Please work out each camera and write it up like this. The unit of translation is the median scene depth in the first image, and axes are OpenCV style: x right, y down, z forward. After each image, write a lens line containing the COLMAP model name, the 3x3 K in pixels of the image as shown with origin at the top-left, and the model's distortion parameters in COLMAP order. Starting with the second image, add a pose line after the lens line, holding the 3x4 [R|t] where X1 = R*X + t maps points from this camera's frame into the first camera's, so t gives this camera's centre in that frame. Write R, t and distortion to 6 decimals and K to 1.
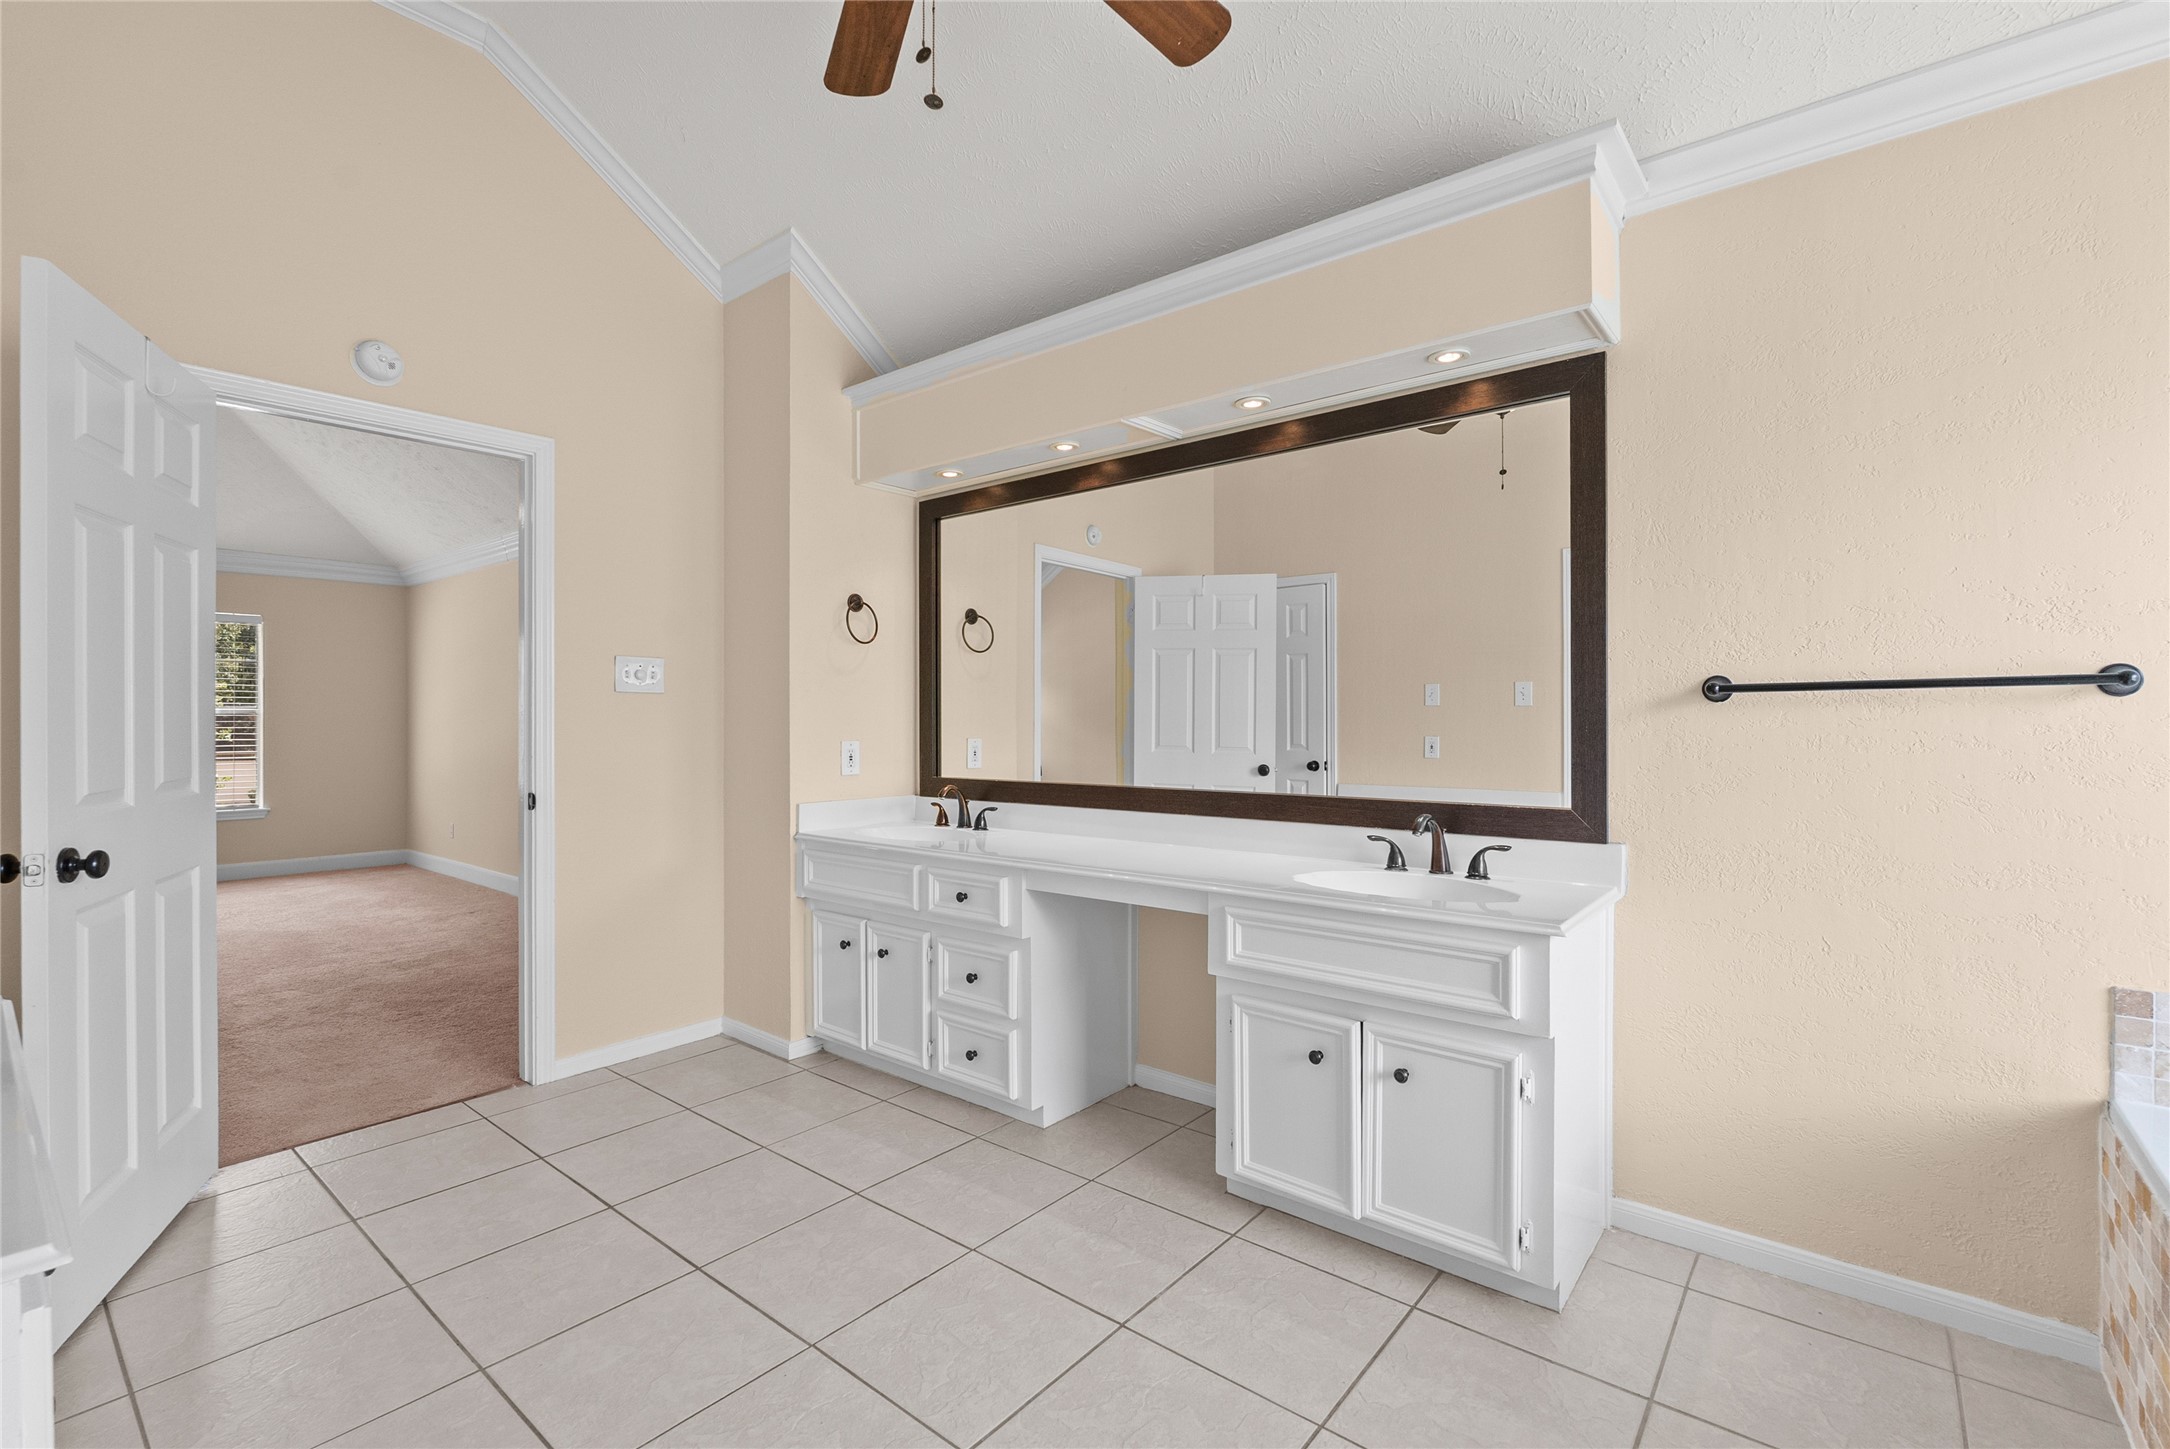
lens RADIAL K [[958.9, 0, 1083.0], [0, 958.9, 726.8], [0, 0, 1]] dist [-0.007336, 0.001380]
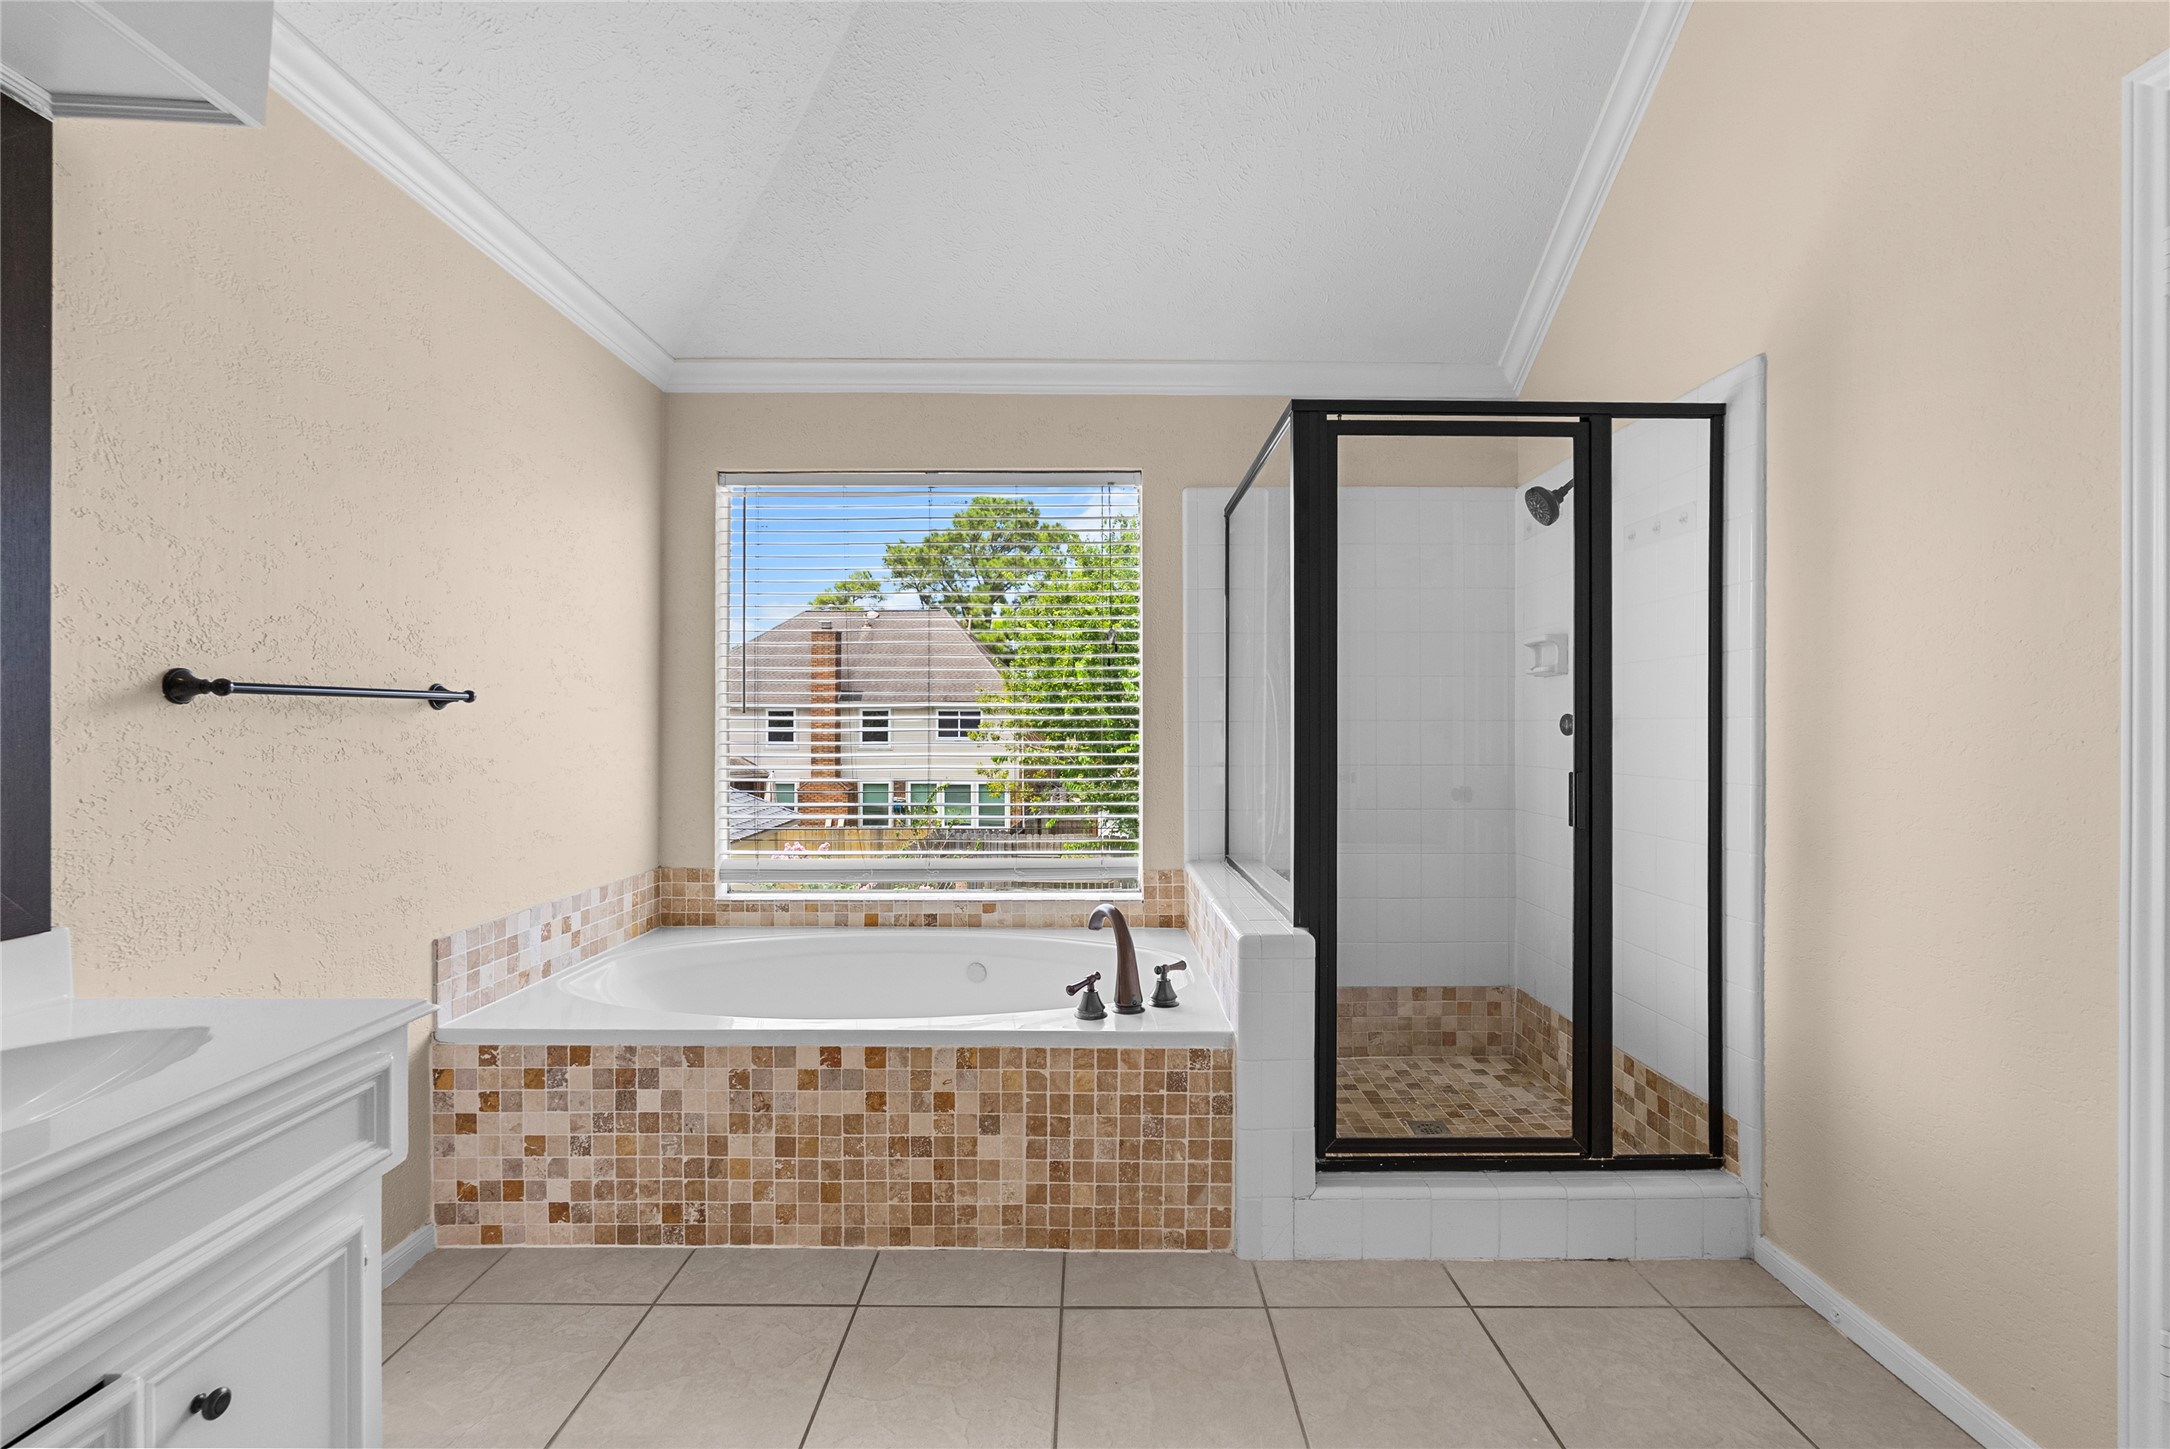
lens RADIAL K [[958.9, 0, 1075.0], [0, 958.9, 725.1], [0, 0, 1]] dist [-0.007336, 0.001380]
pose [[-0.638641, 0.002716, 0.769500, -0.383247], [0.003016, 0.999995, -0.001027, -0.006794], [-0.769499, 0.001665, -0.638646, 1.010929]]
